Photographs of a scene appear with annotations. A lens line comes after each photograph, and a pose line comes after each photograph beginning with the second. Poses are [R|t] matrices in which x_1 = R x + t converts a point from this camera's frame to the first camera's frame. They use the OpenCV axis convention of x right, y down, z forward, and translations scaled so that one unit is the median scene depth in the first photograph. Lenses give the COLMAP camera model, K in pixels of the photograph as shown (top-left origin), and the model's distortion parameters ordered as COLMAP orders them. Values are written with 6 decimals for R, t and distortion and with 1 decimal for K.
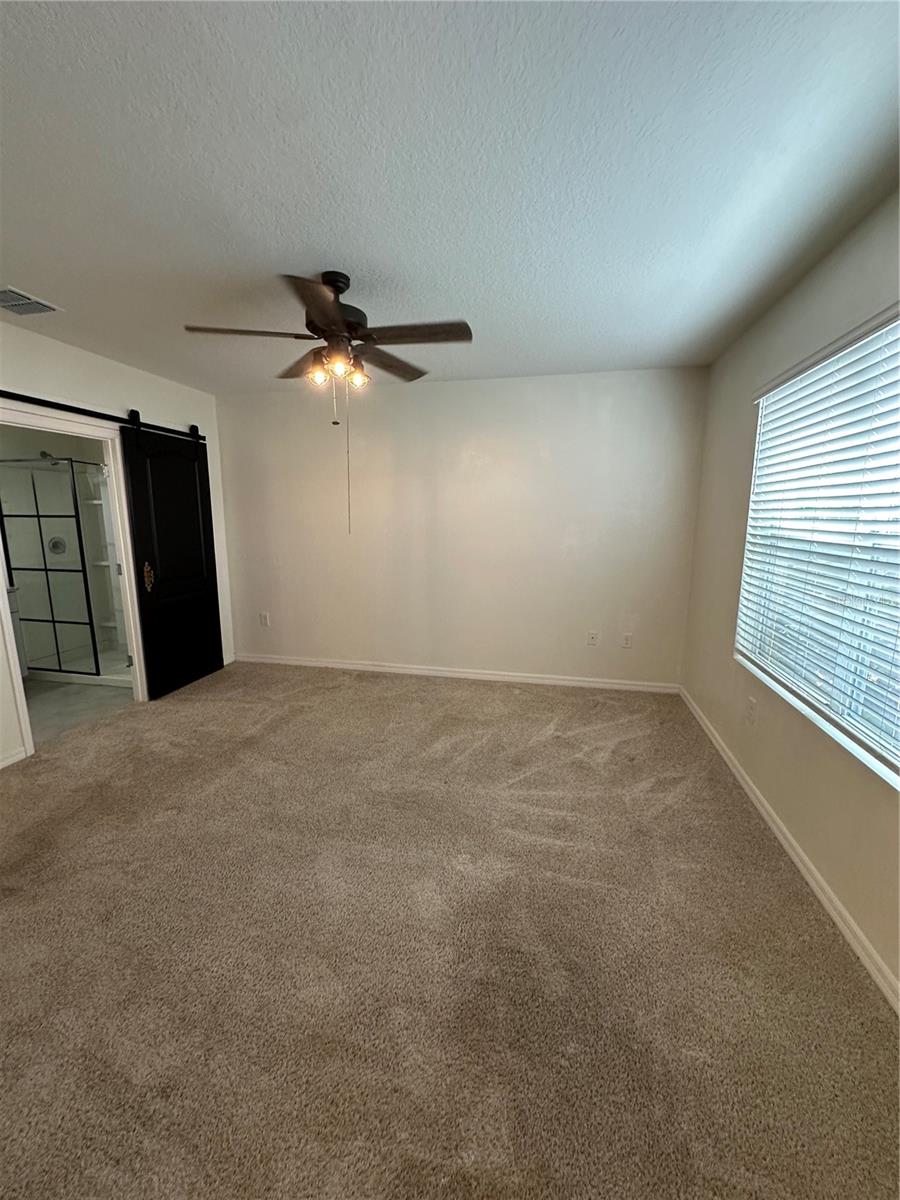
lens RADIAL K [[481.7, 0, 450.1], [0, 481.7, 599.5], [0, 0, 1]] dist [0.003508, 0.000969]
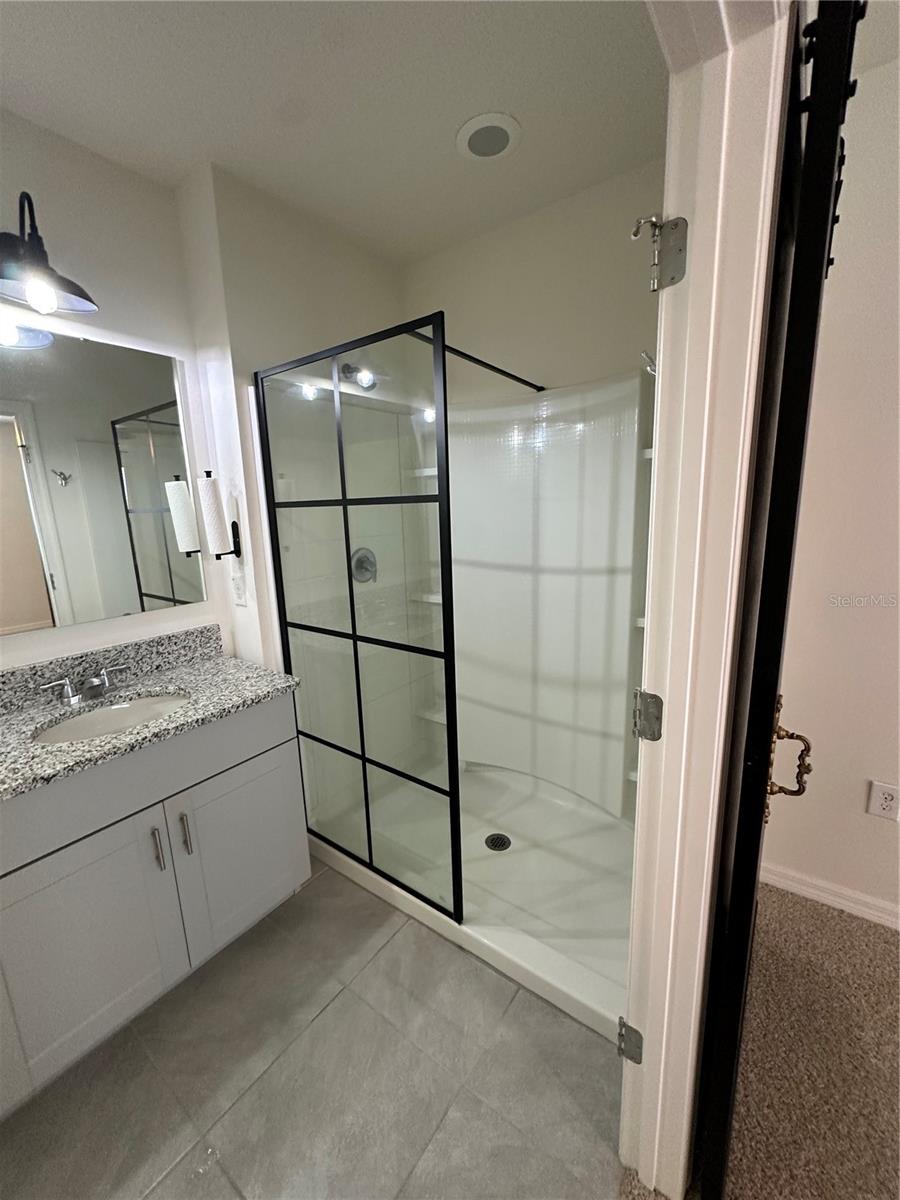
lens RADIAL K [[481.7, 0, 448.8], [0, 481.7, 602.1], [0, 0, 1]] dist [0.003508, 0.000969]
pose [[0.914537, 0.050085, -0.401390, -0.596081], [-0.036016, 0.998446, 0.042525, -0.108367], [0.402897, -0.024434, 0.914919, 0.656769]]
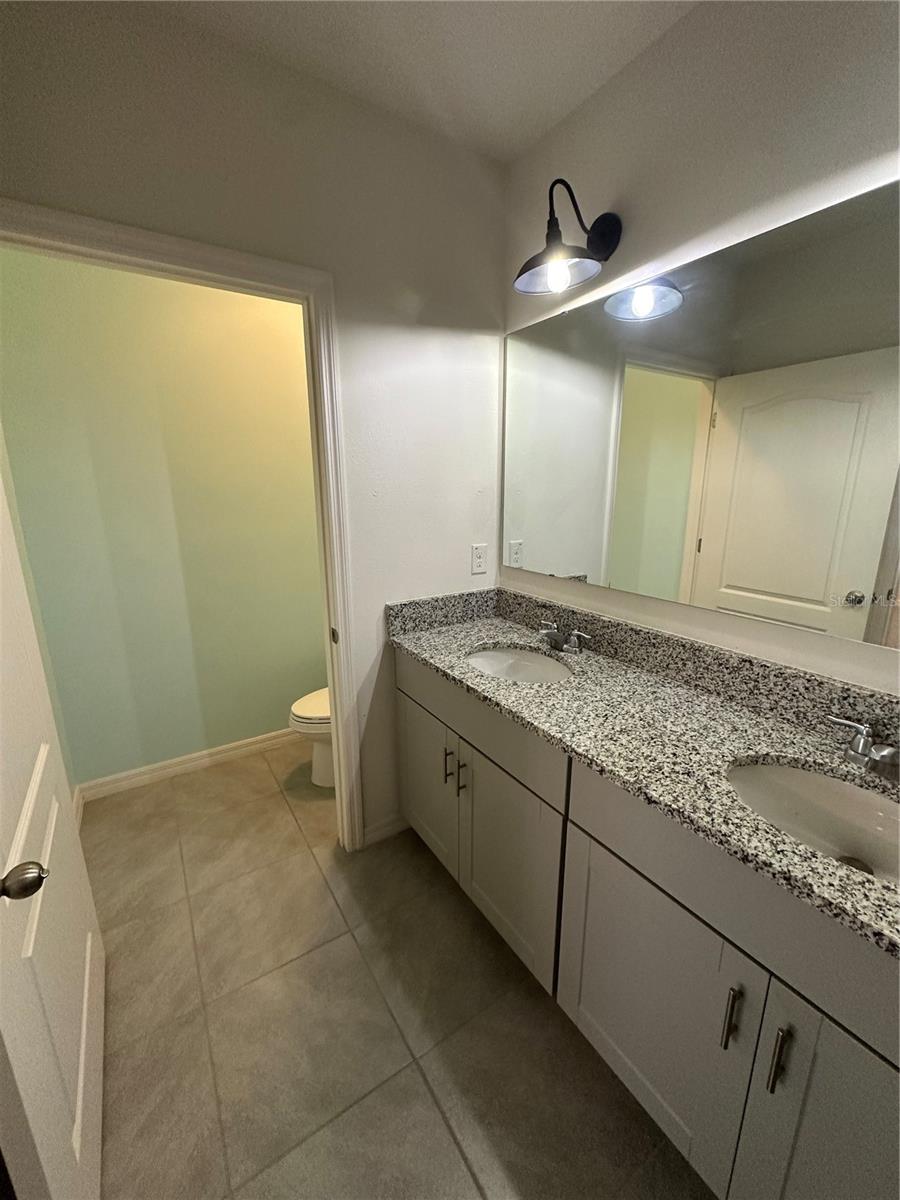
lens RADIAL K [[481.7, 0, 450.3], [0, 481.7, 599.4], [0, 0, 1]] dist [0.003508, 0.000969]
pose [[-0.694325, 0.174597, -0.698161, -0.839950], [-0.120279, 0.928325, 0.351775, -0.189848], [0.709539, 0.328220, -0.623559, 1.116016]]
